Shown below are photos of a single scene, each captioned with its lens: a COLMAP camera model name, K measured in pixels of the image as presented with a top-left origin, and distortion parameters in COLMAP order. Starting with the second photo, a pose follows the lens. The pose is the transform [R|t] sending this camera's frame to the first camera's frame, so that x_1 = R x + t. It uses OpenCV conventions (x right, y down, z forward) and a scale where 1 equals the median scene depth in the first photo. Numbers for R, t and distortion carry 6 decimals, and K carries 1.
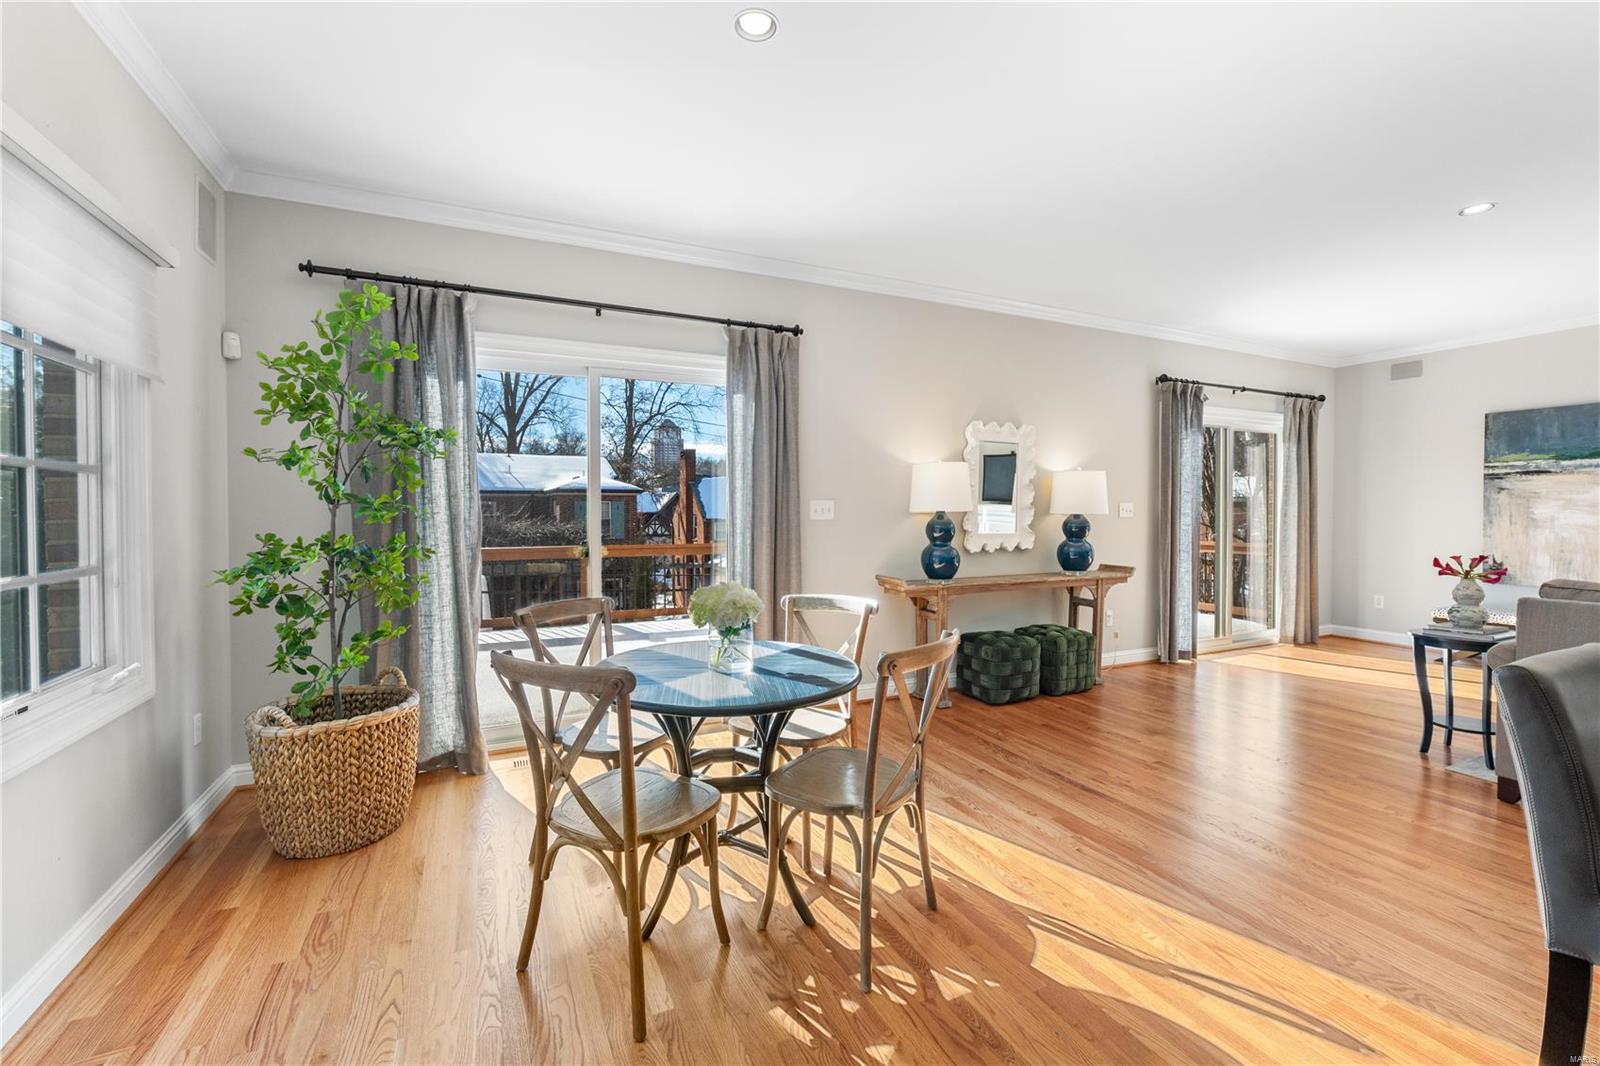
lens RADIAL K [[688.5, 0, 846.3], [0, 688.5, 523.3], [0, 0, 1]] dist [0.000523, -0.000091]
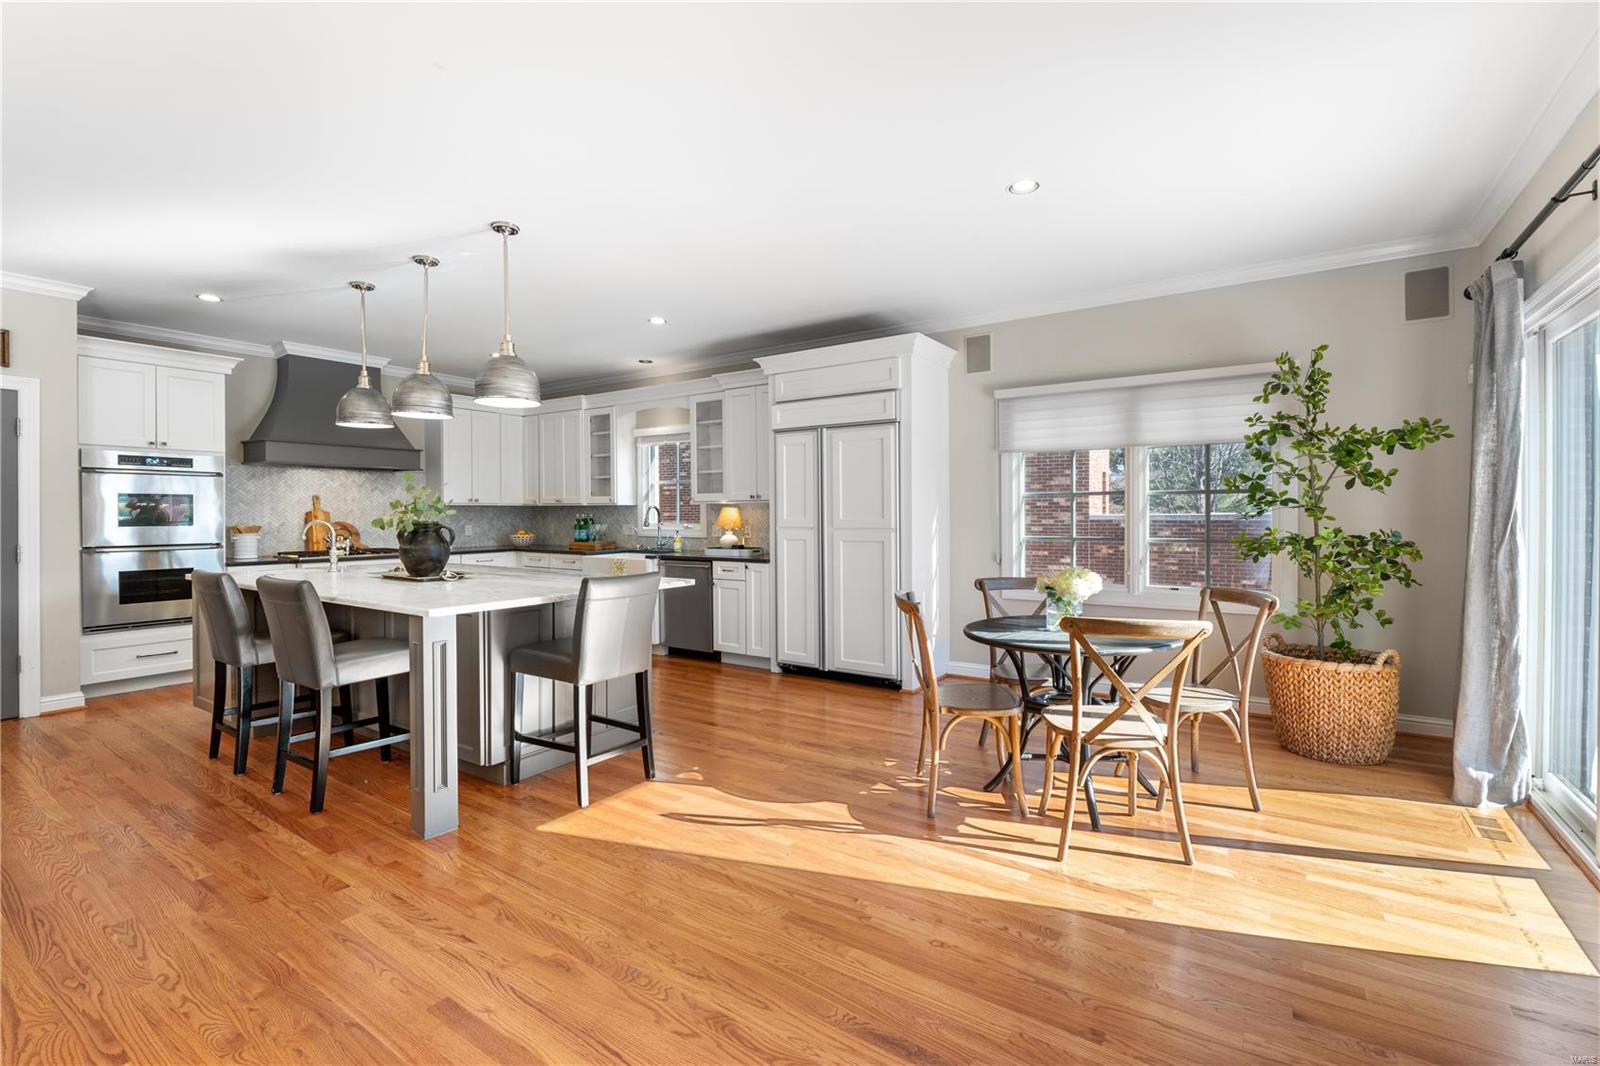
lens RADIAL K [[688.5, 0, 848.3], [0, 688.5, 513.8], [0, 0, 1]] dist [0.000523, -0.000091]
pose [[-0.856143, 0.009003, -0.516660, 0.459696], [-0.001488, 0.999801, 0.019889, -0.020827], [0.516736, 0.017796, -0.855960, 1.002167]]
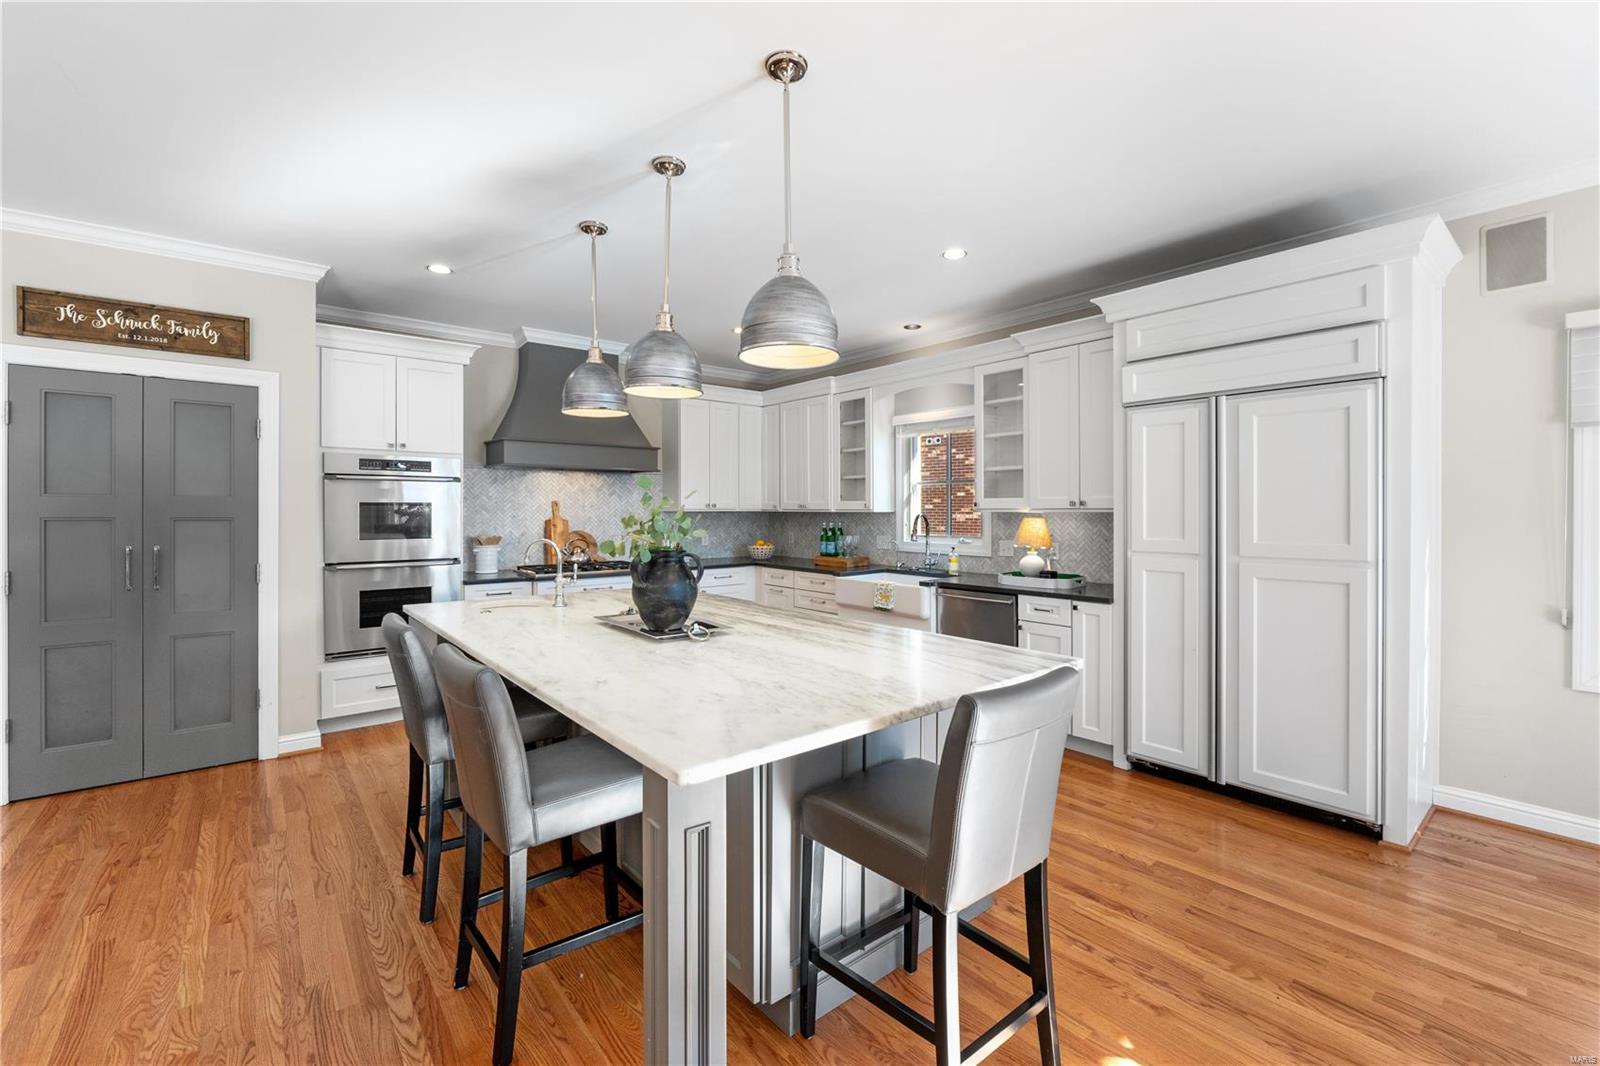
lens RADIAL K [[688.5, 0, 850.3], [0, 688.5, 519.8], [0, 0, 1]] dist [0.000523, -0.000091]
pose [[-0.965330, 0.009122, -0.260875, 0.466469], [0.000784, 0.999486, 0.032047, -0.034815], [0.261033, 0.030731, -0.964841, 0.595216]]
